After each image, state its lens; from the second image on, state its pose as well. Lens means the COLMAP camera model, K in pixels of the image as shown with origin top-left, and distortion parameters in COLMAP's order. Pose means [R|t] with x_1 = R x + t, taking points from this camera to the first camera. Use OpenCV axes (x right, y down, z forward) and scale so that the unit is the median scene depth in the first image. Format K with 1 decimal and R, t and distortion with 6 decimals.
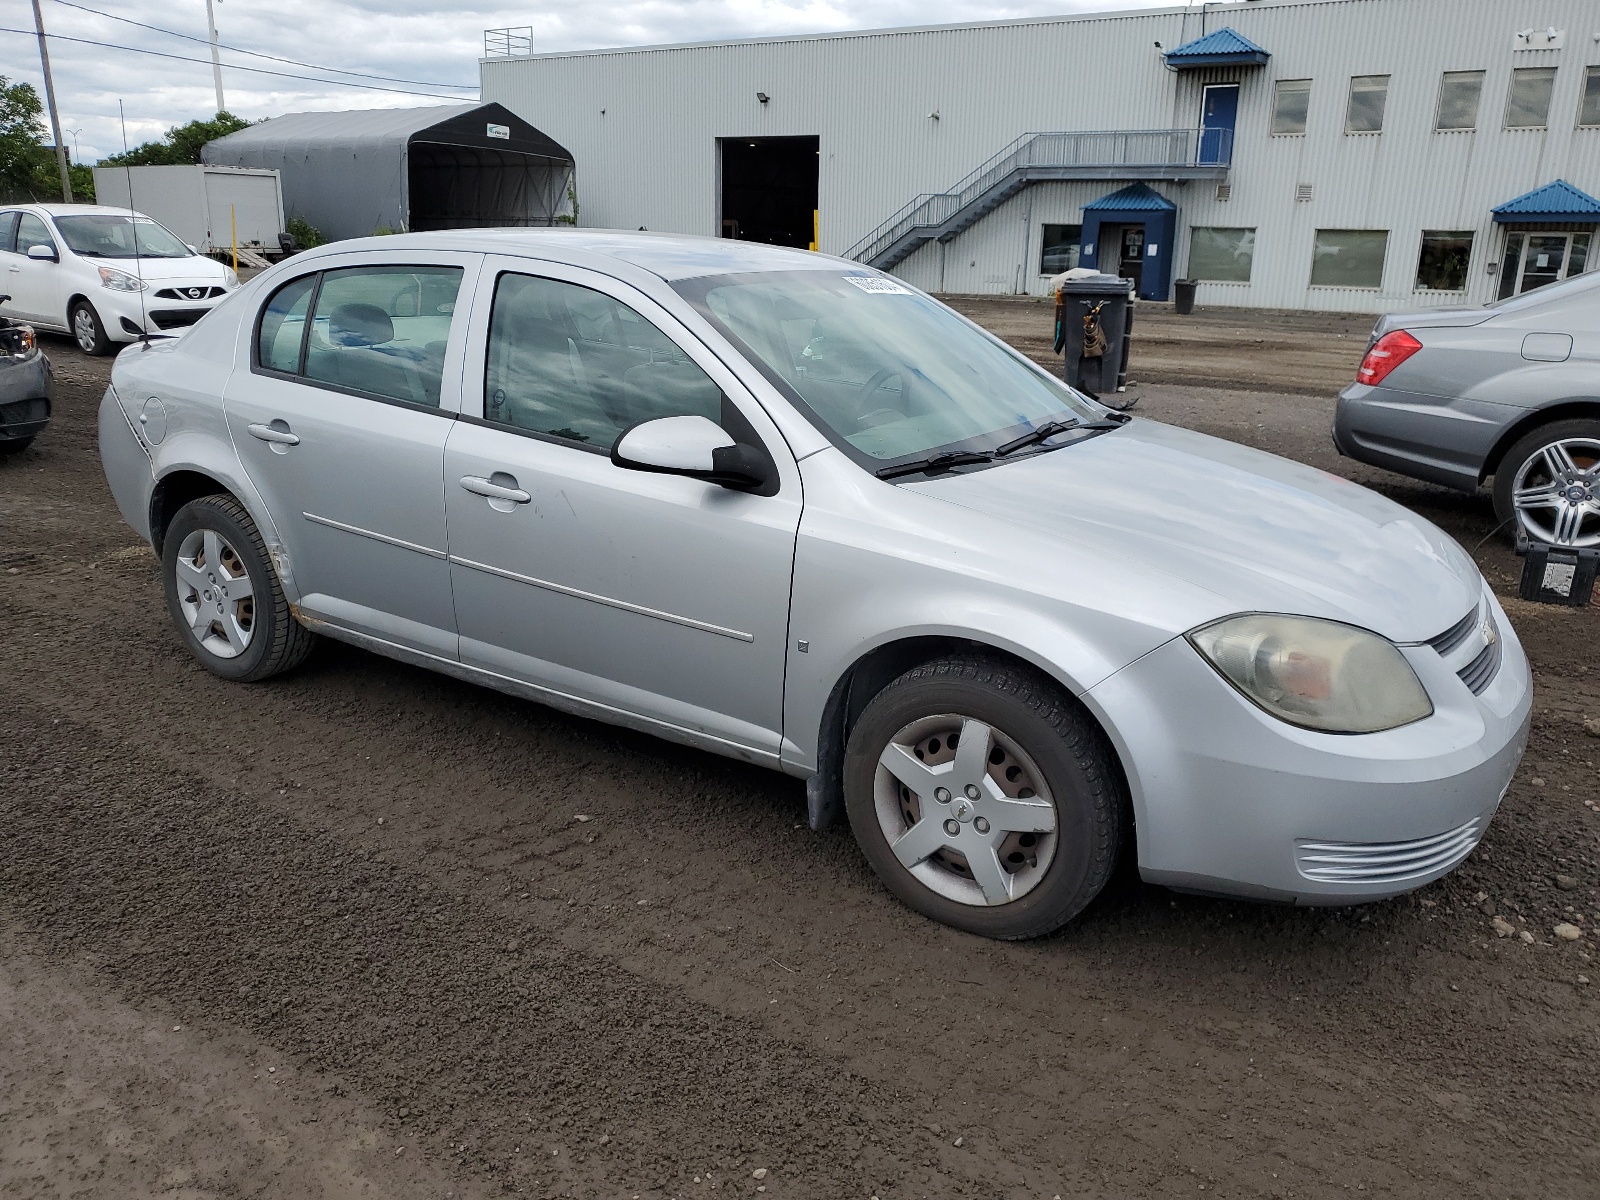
lens RADIAL K [[1226.0, 0, 800.0], [0, 1226.0, 600.0], [0, 0, 1]] dist [0.069366, -0.069317]
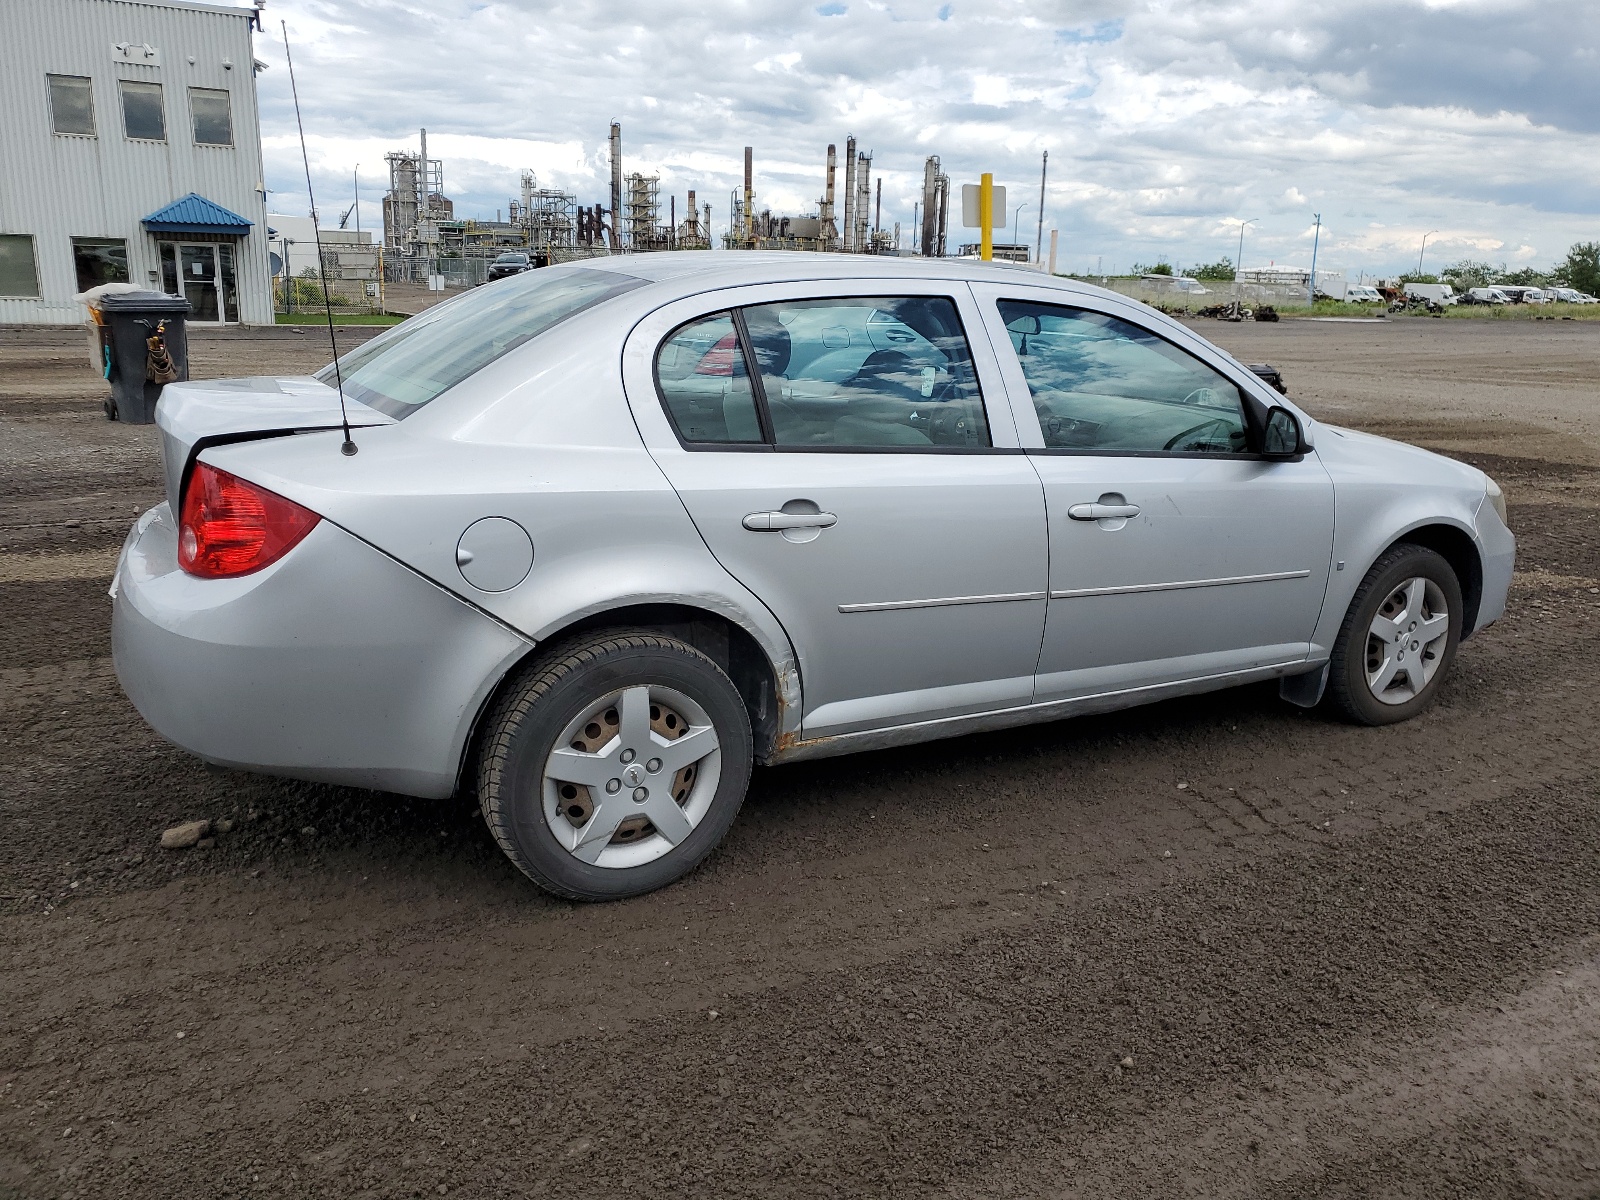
lens RADIAL K [[1226.0, 0, 800.0], [0, 1226.0, 600.0], [0, 0, 1]] dist [0.069366, -0.069317]
pose [[0.463940, -0.231062, 0.855202, -1.100364], [0.234757, 0.962938, 0.132816, -0.187586], [-0.854195, 0.139146, 0.500988, 0.627992]]
